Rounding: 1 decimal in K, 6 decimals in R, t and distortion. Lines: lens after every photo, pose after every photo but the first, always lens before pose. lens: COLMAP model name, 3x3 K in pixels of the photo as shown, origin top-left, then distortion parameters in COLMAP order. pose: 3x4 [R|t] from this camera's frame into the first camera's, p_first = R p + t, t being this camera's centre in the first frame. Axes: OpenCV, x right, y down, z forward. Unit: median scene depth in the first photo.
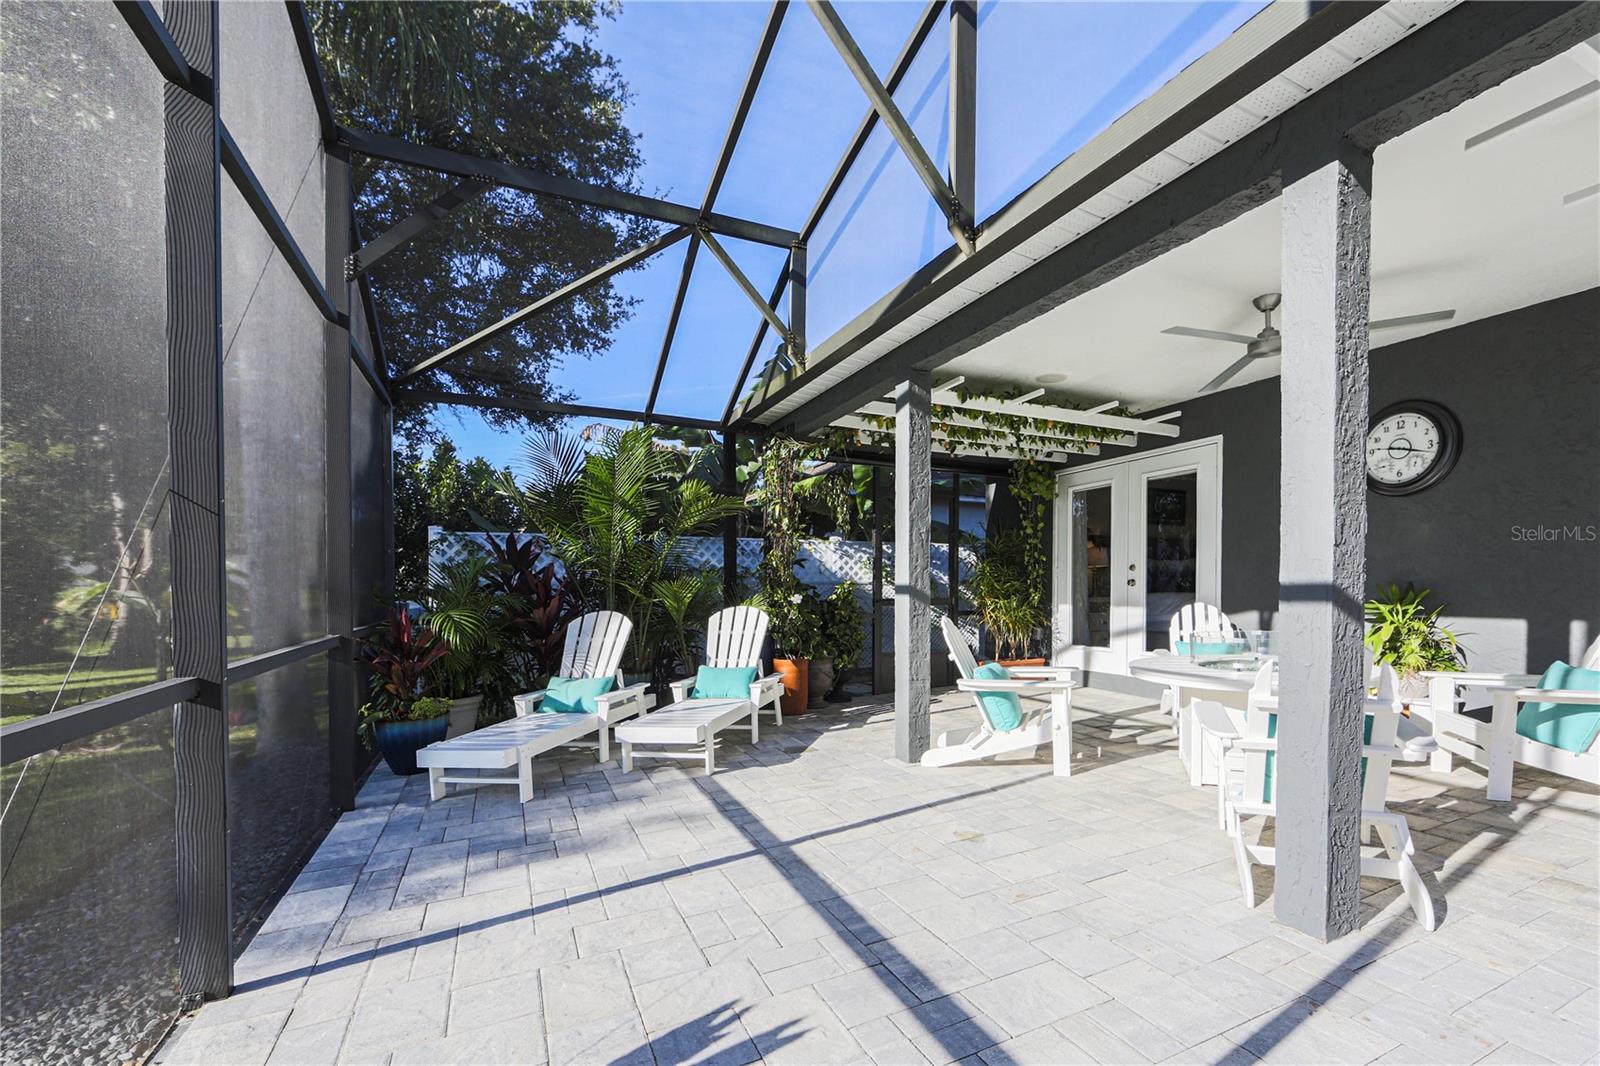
lens RADIAL K [[719.9, 0, 870.9], [0, 719.9, 601.2], [0, 0, 1]] dist [-0.007237, 0.000013]
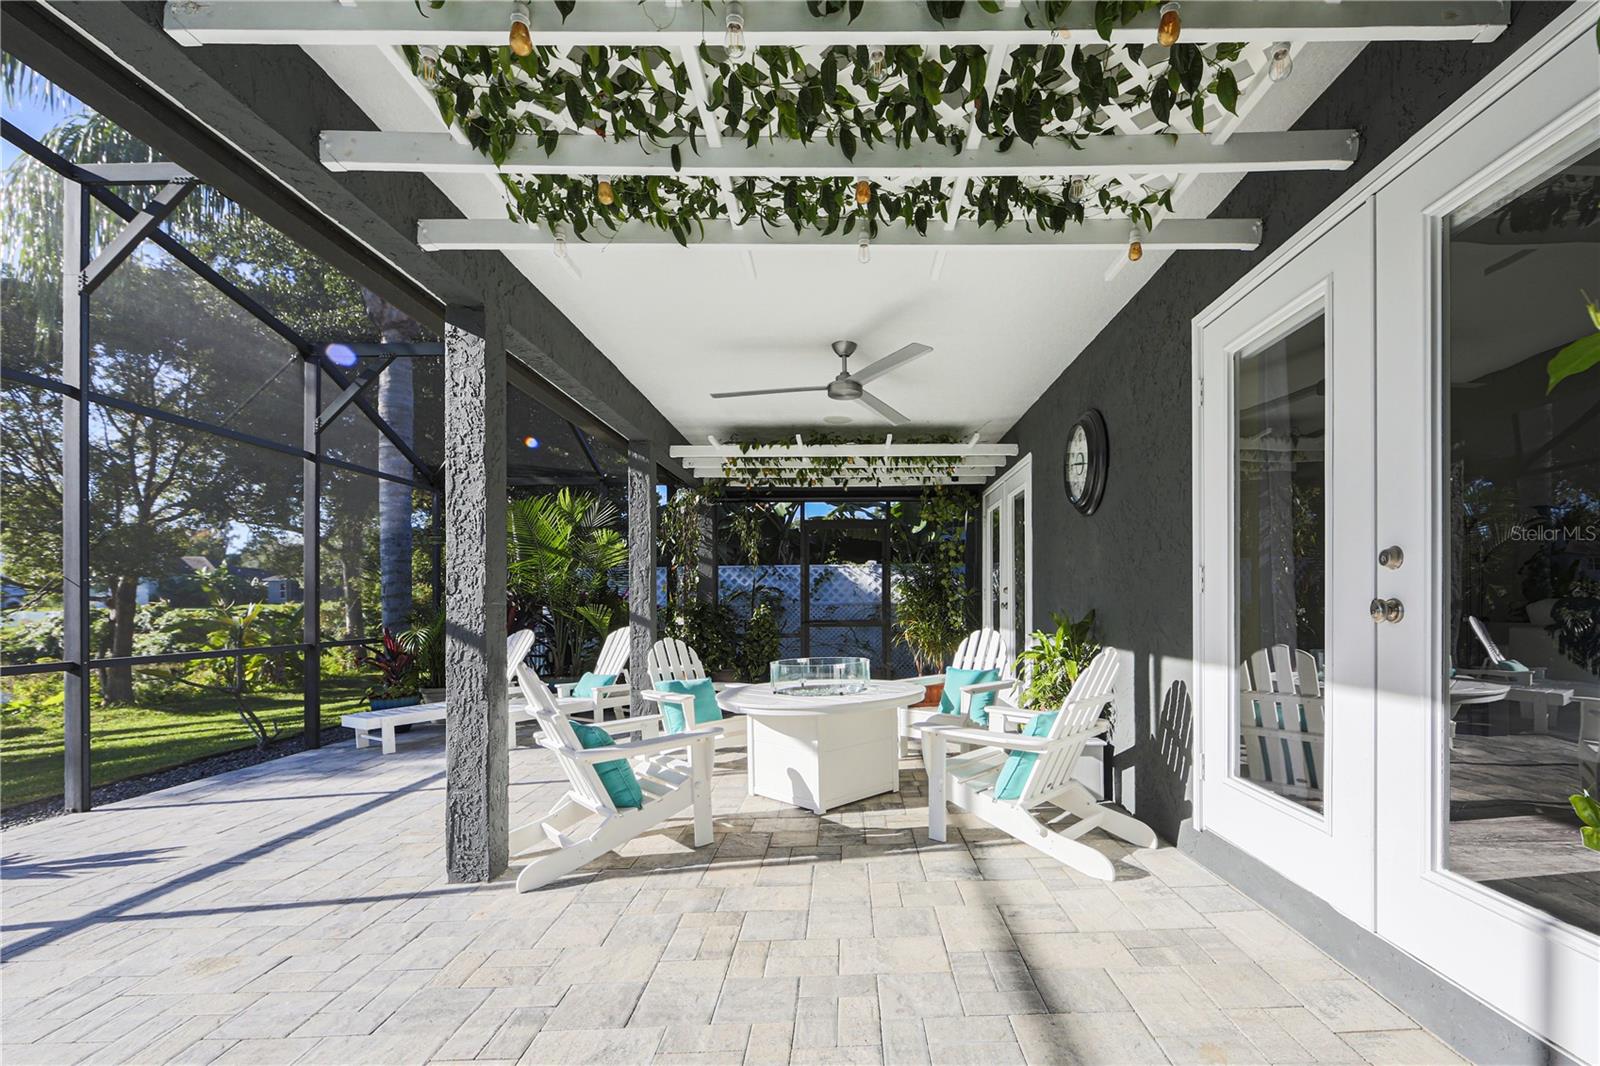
lens RADIAL K [[694.2, 0, 800.7], [0, 694.2, 607.4], [0, 0, 1]] dist [-0.000681, 0.000145]
pose [[0.889908, -0.002594, -0.456132, 1.018873], [-0.002879, 0.999932, -0.011302, -0.021782], [0.456130, 0.011371, 0.889840, 0.065412]]
